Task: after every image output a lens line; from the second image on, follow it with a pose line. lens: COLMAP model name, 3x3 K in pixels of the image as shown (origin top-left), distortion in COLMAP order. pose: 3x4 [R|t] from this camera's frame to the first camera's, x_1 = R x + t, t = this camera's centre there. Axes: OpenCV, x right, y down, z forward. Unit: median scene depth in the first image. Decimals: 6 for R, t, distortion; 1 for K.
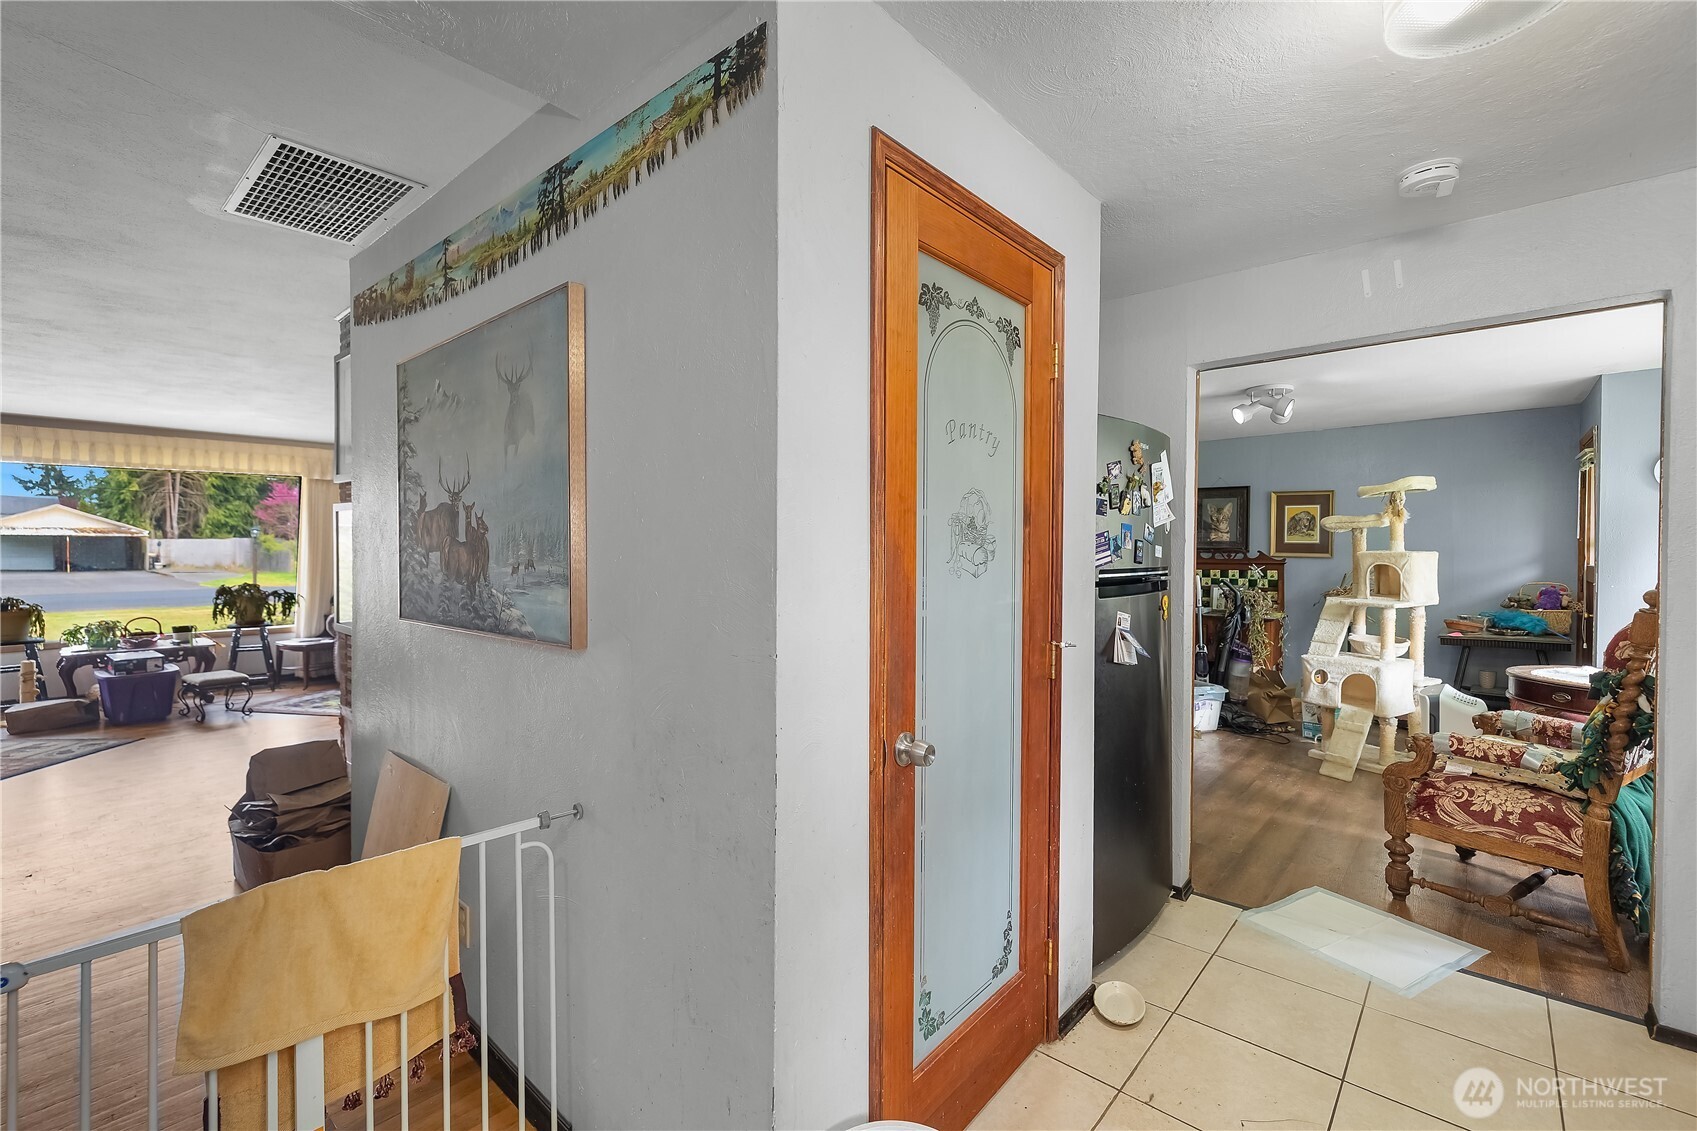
lens RADIAL K [[738.6, 0, 846.3], [0, 738.6, 556.8], [0, 0, 1]] dist [0.004153, -0.001001]
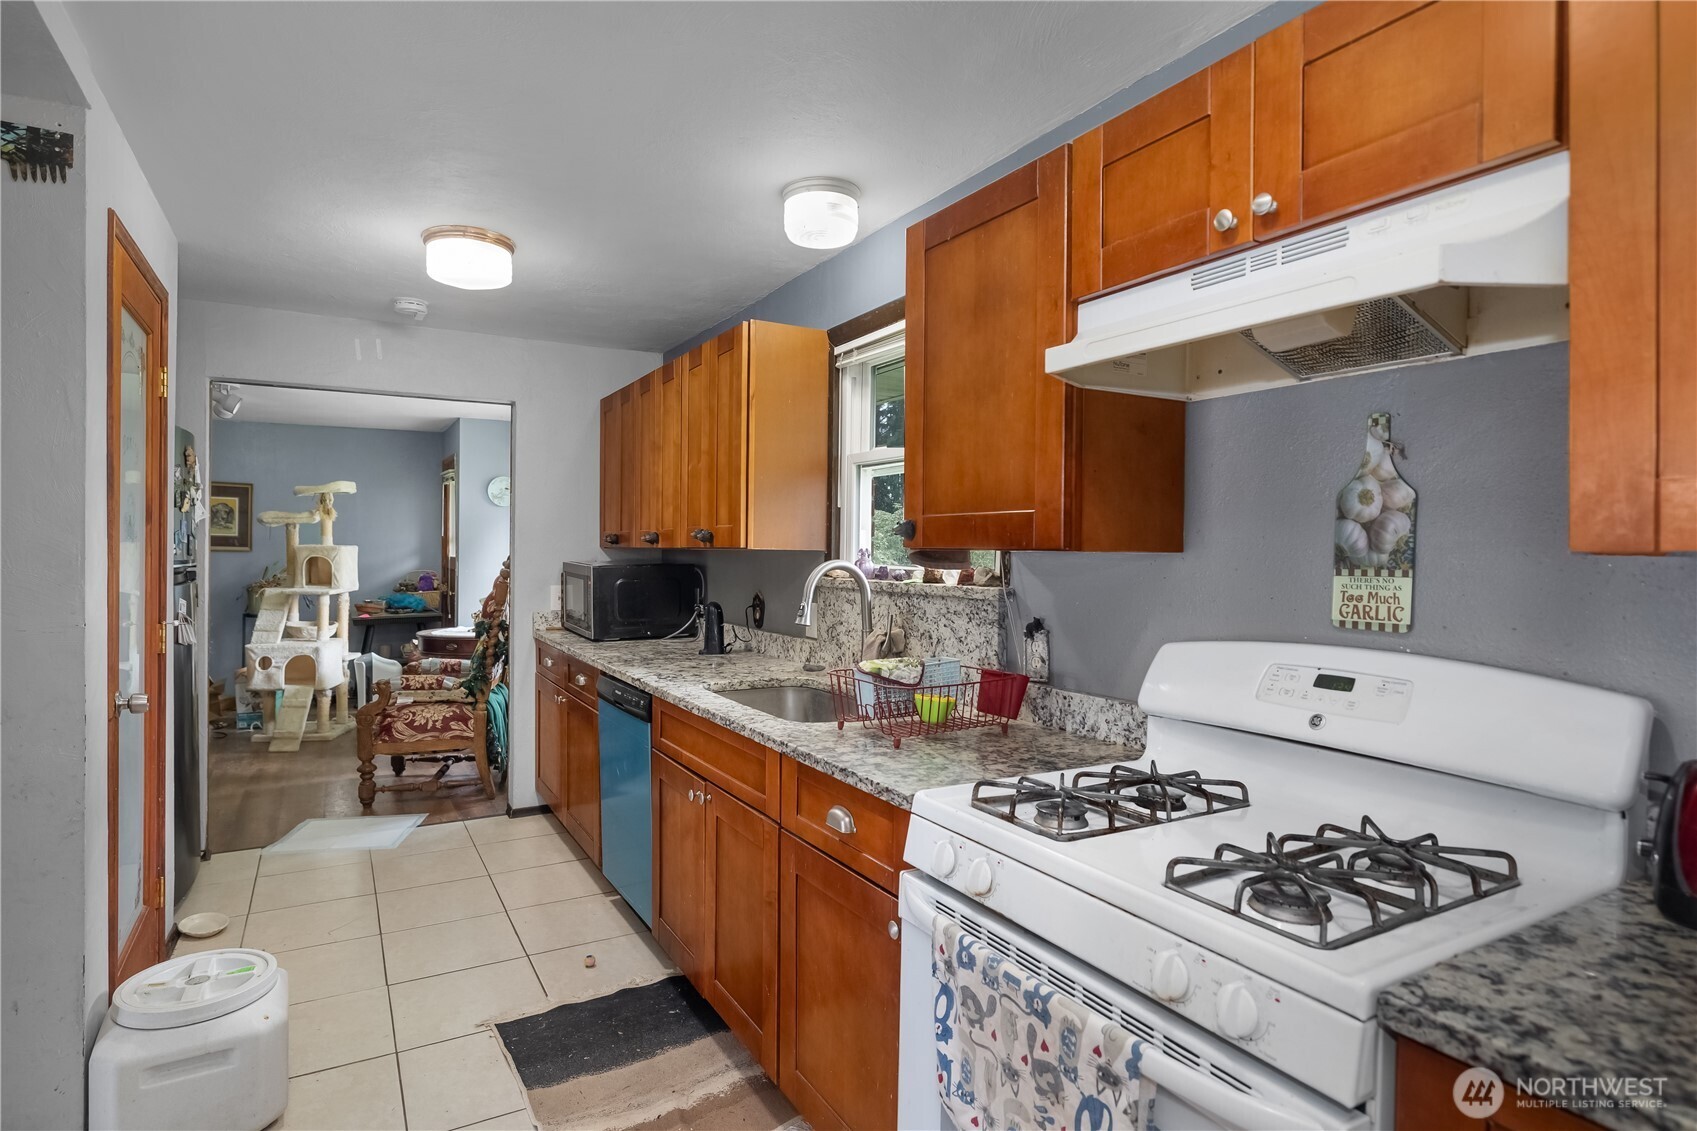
lens RADIAL K [[920.8, 0, 848.5], [0, 920.8, 558.0], [0, 0, 1]] dist [0.001322, 0.000106]
pose [[0.329658, -0.008185, 0.944065, -0.457953], [0.000871, 0.999965, 0.008366, 0.001428], [-0.944100, -0.001935, 0.329654, -0.312846]]
